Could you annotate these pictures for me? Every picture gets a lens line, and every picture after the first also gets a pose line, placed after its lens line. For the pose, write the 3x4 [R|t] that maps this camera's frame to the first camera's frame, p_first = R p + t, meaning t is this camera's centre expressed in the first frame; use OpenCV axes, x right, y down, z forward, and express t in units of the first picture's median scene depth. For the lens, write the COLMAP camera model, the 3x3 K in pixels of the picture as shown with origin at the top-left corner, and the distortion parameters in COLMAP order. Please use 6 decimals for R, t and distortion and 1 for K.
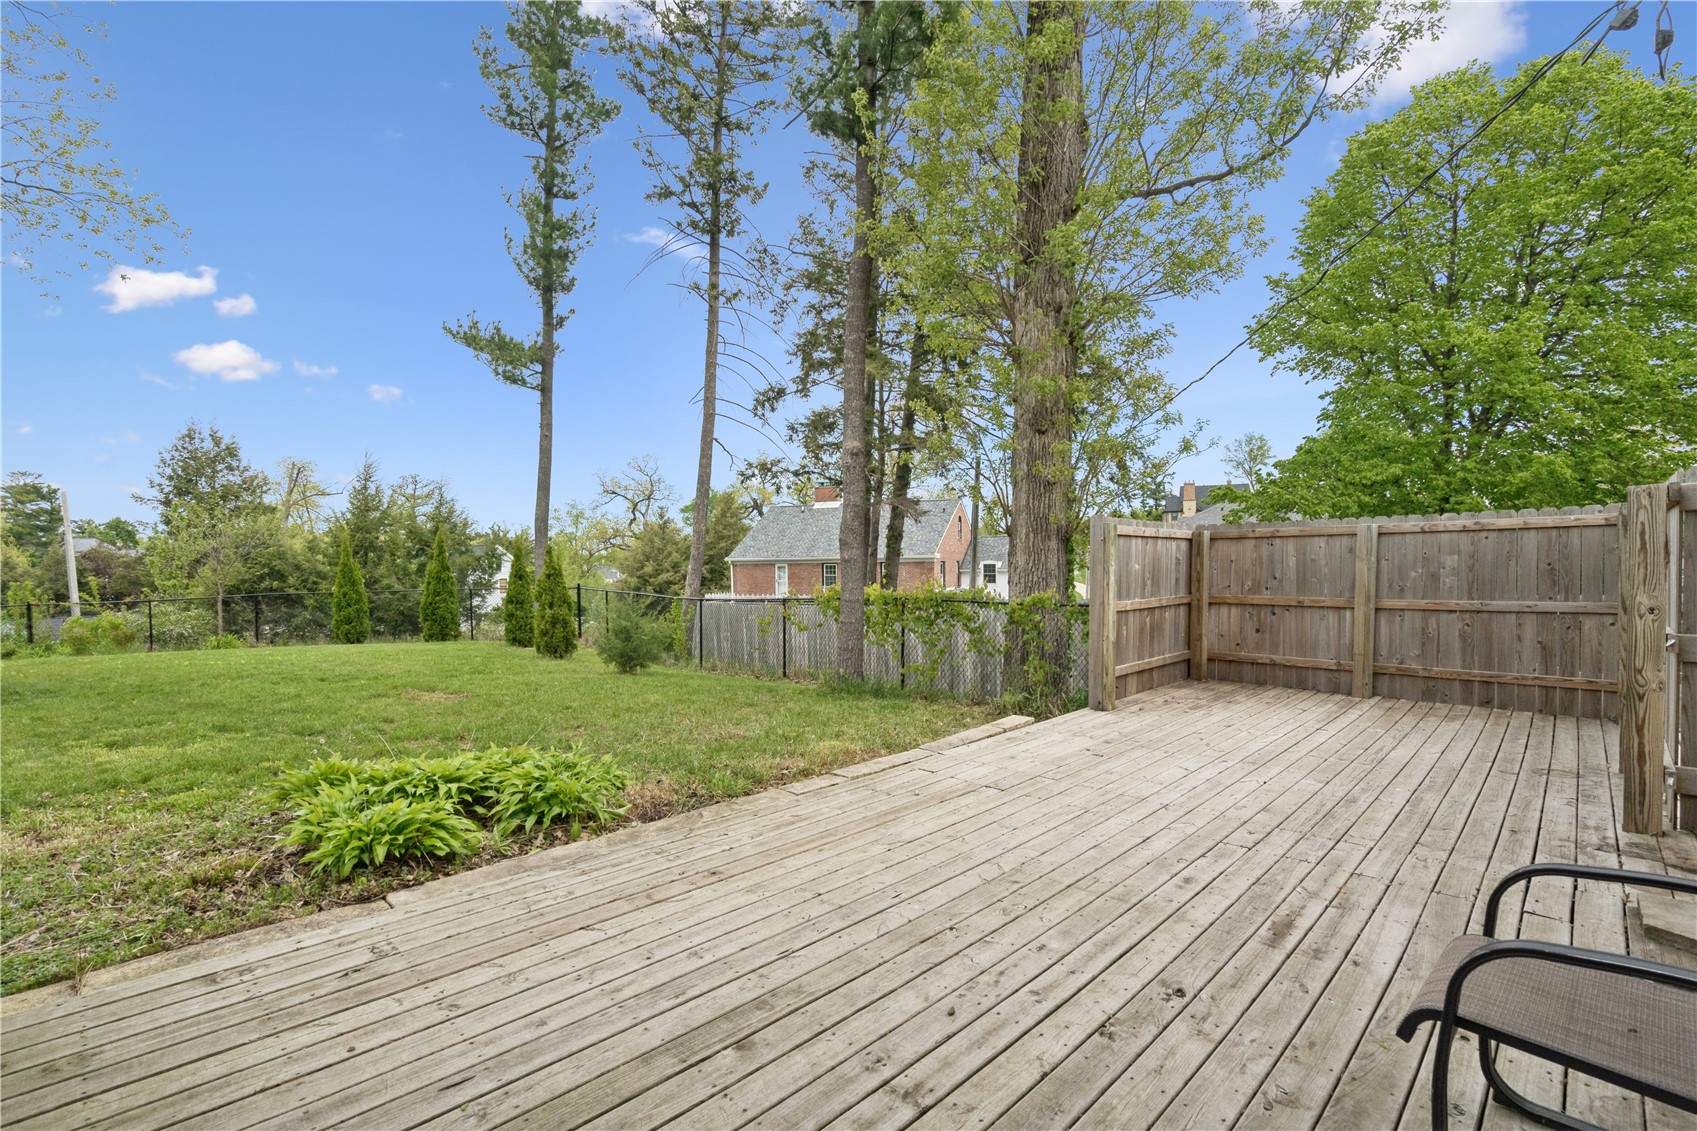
lens RADIAL K [[776.6, 0, 851.8], [0, 776.6, 572.5], [0, 0, 1]] dist [0.000335, -0.000398]
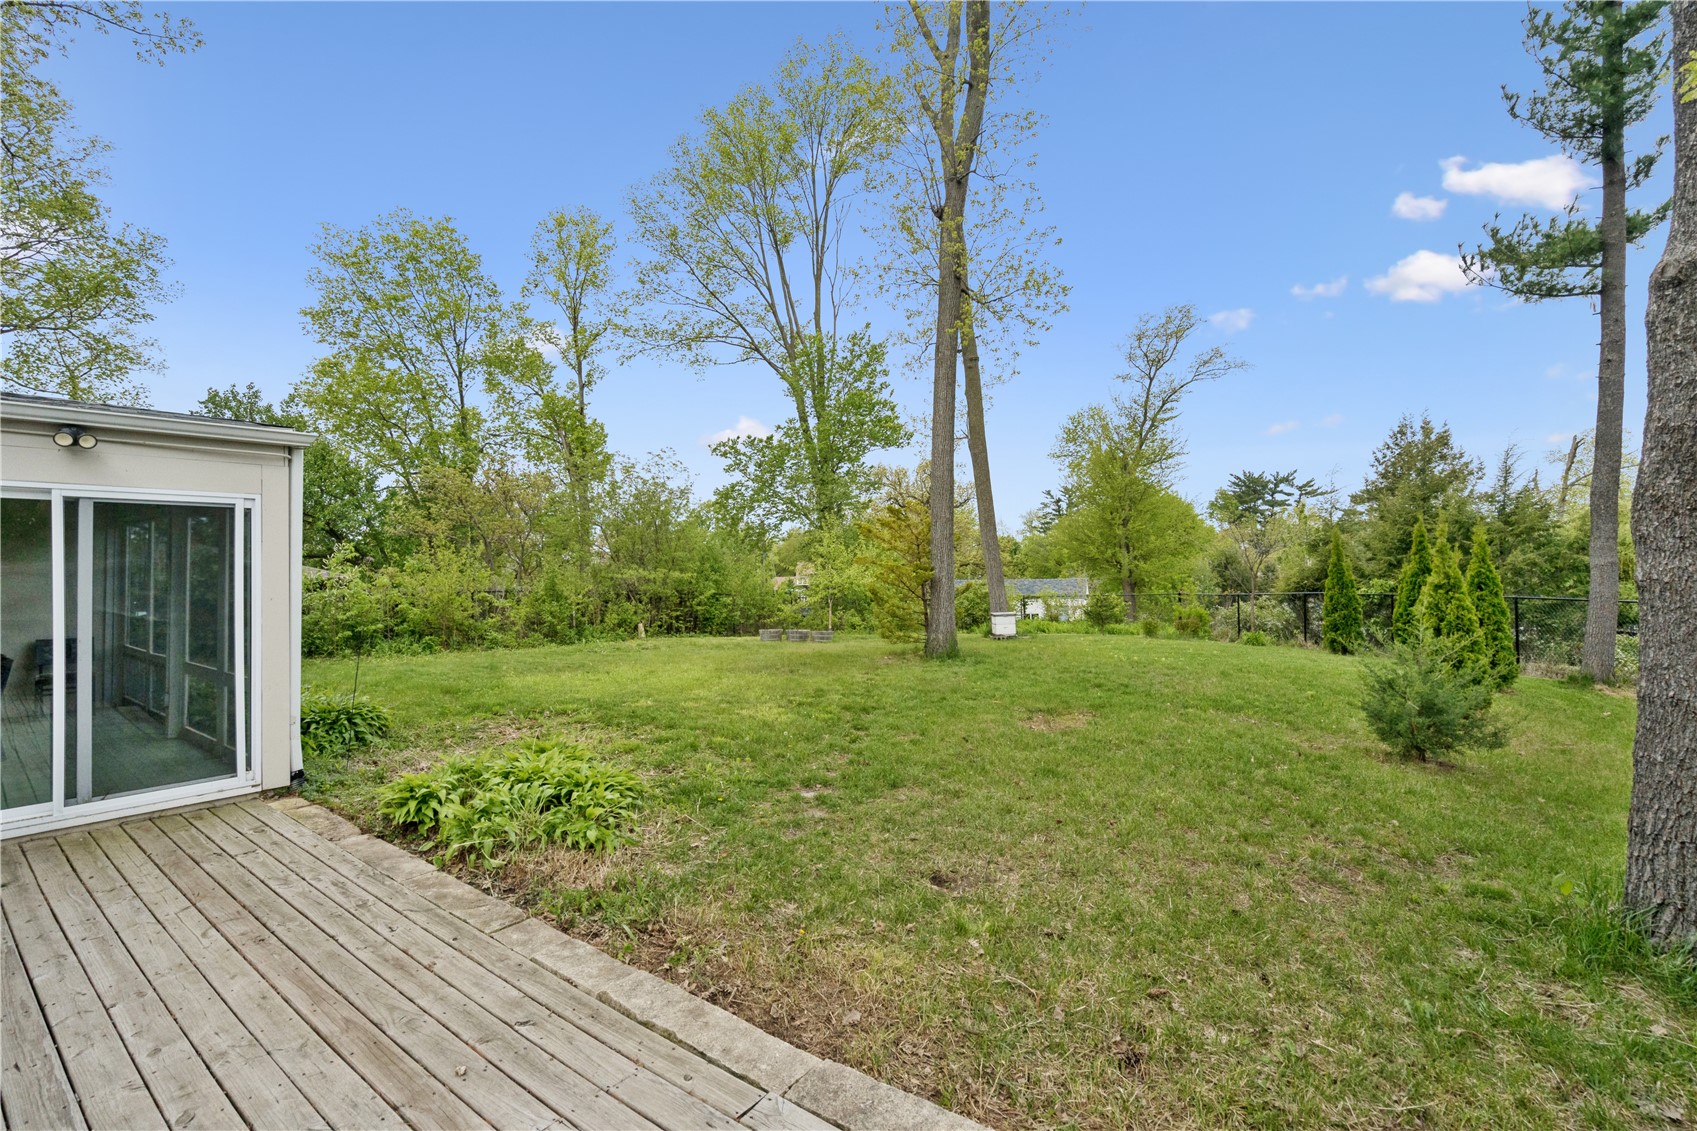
lens RADIAL K [[776.6, 0, 851.3], [0, 776.6, 556.7], [0, 0, 1]] dist [0.000335, -0.000398]
pose [[0.104473, -0.003333, -0.994522, 0.170600], [0.001521, 0.999994, -0.003191, -0.016783], [0.994527, -0.001179, 0.104478, 0.323107]]
